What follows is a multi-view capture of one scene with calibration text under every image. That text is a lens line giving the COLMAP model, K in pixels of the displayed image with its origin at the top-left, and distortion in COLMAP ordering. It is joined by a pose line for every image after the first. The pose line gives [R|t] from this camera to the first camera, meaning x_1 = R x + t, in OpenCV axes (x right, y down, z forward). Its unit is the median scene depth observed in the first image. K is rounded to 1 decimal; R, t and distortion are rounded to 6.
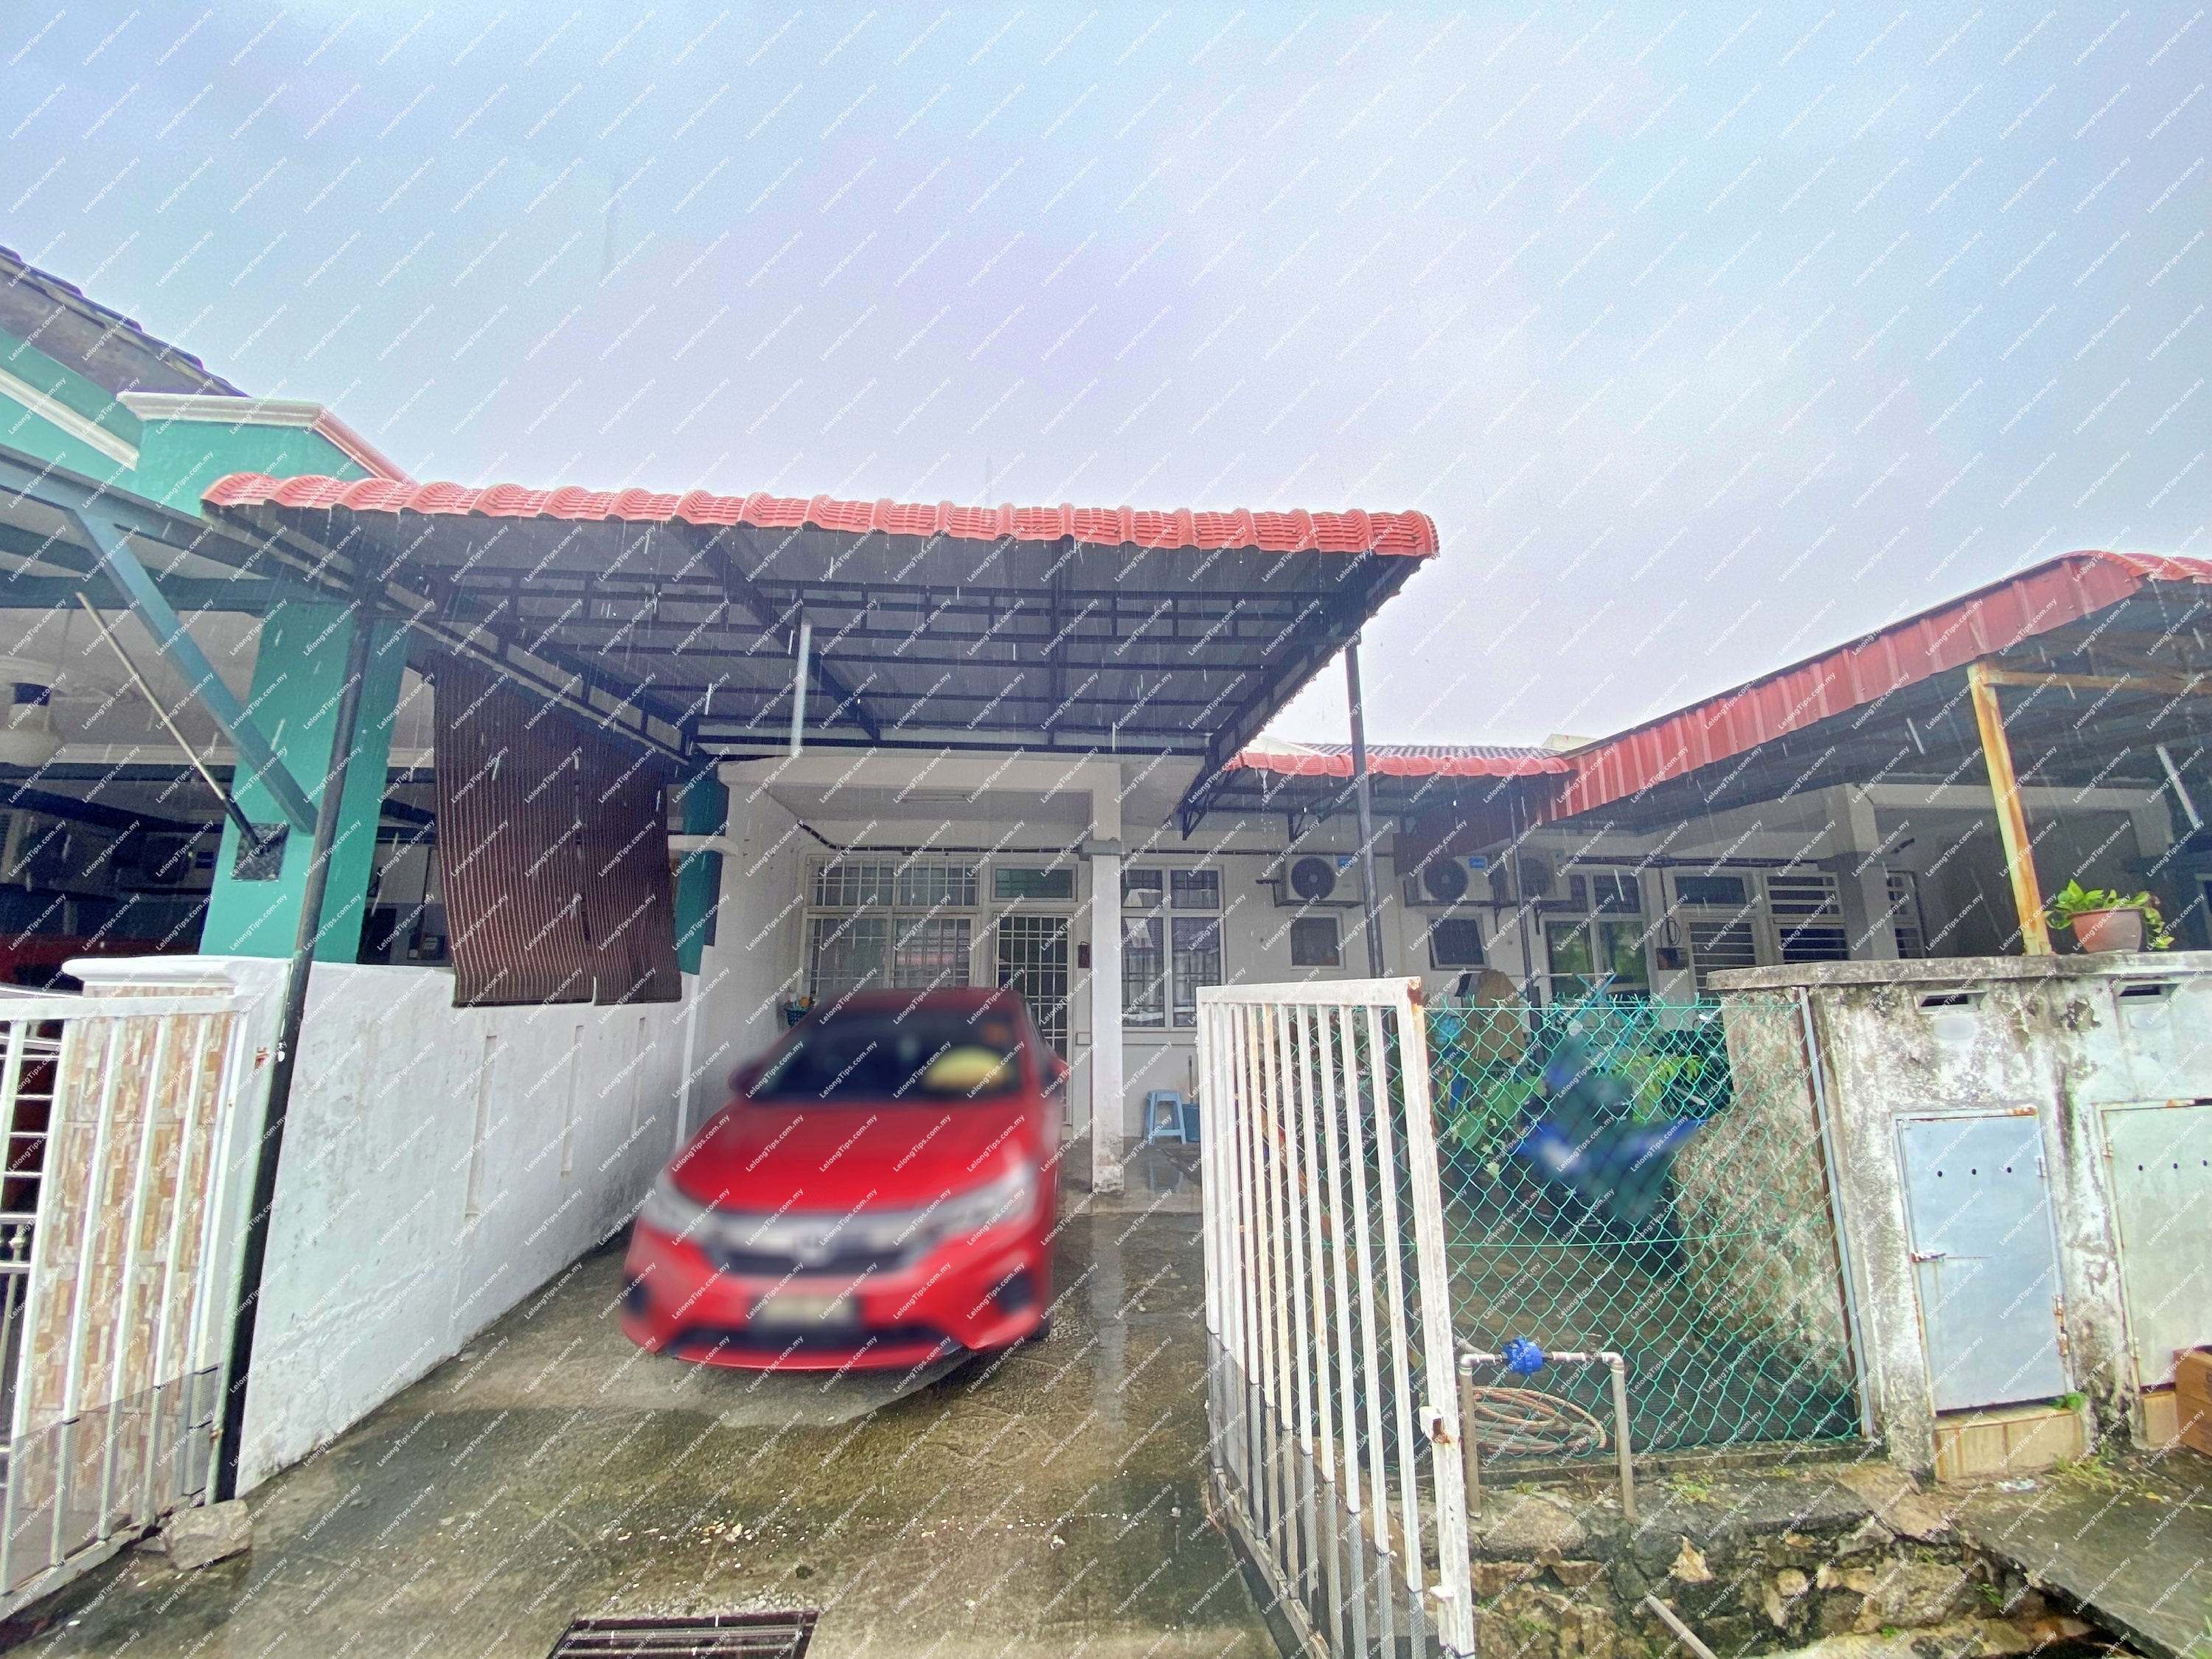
lens RADIAL K [[890.6, 0, 1102.1], [0, 890.6, 800.6], [0, 0, 1]] dist [0.000411, -0.000047]
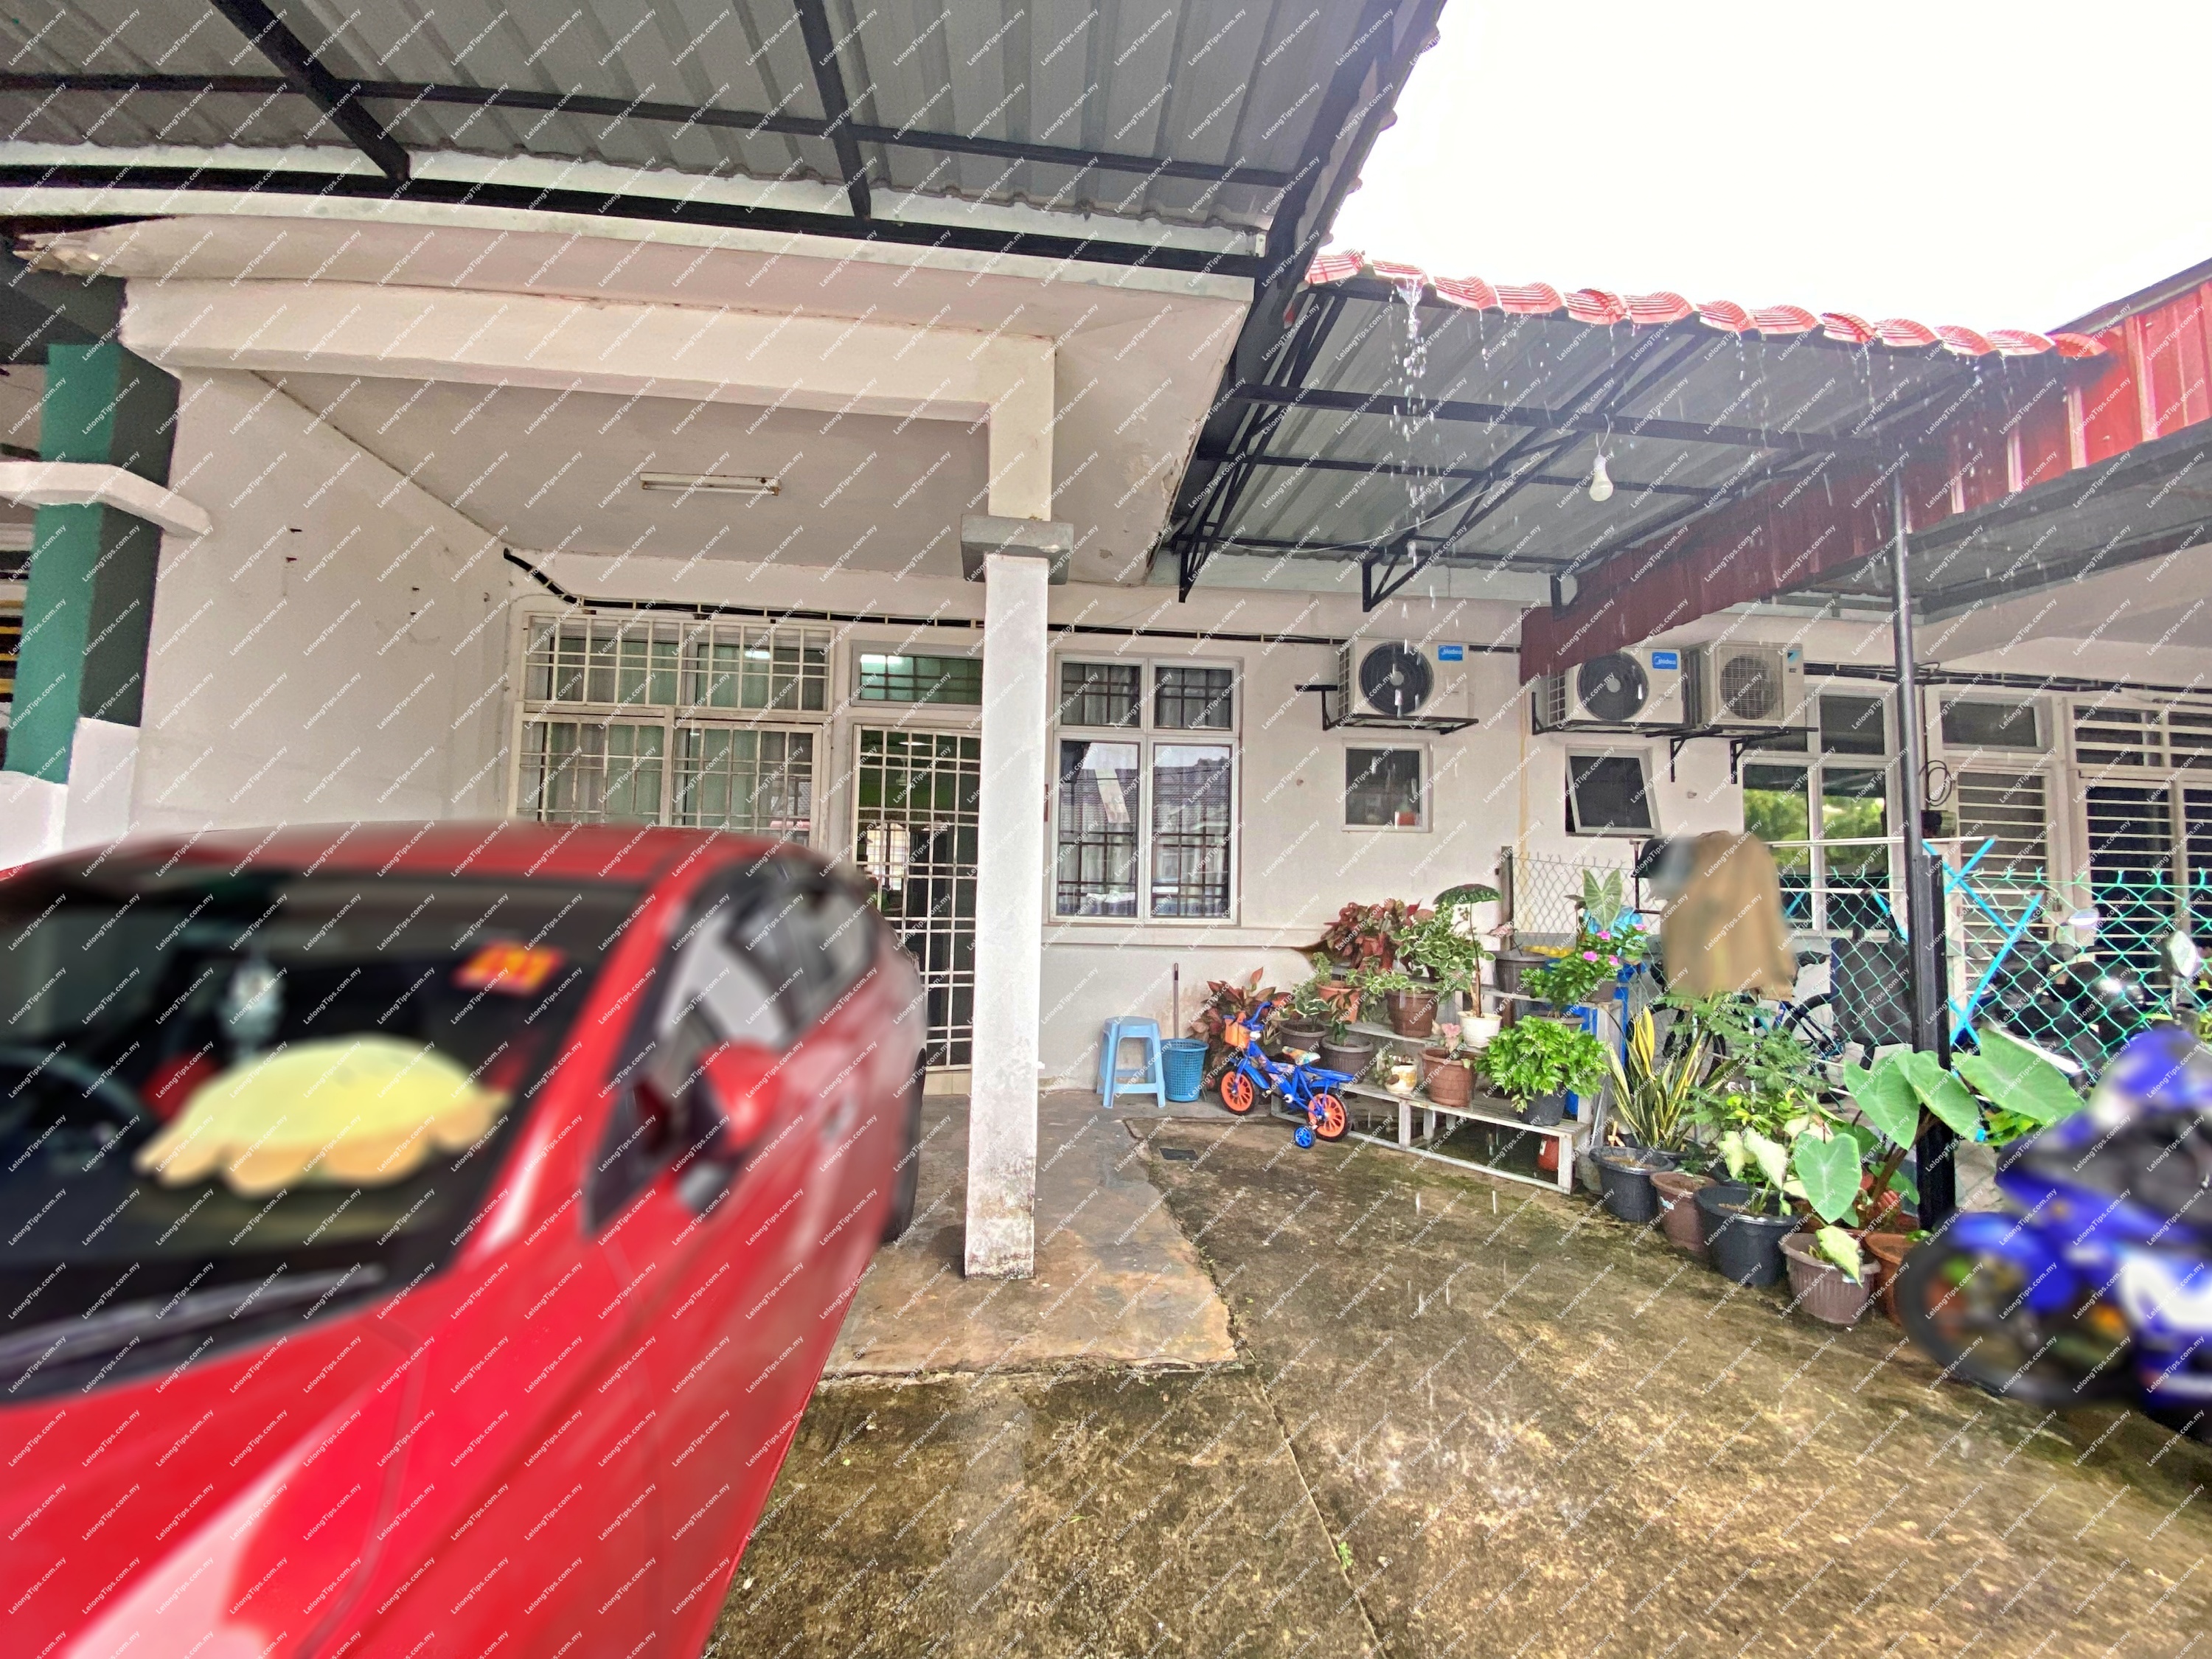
lens RADIAL K [[890.6, 0, 1102.1], [0, 890.6, 800.6], [0, 0, 1]] dist [0.000411, -0.000047]
pose [[0.999474, 0.022913, 0.022943, 0.030138], [-0.025795, 0.990583, 0.134463, 0.093330], [-0.019646, -0.134984, 0.990653, 0.401227]]
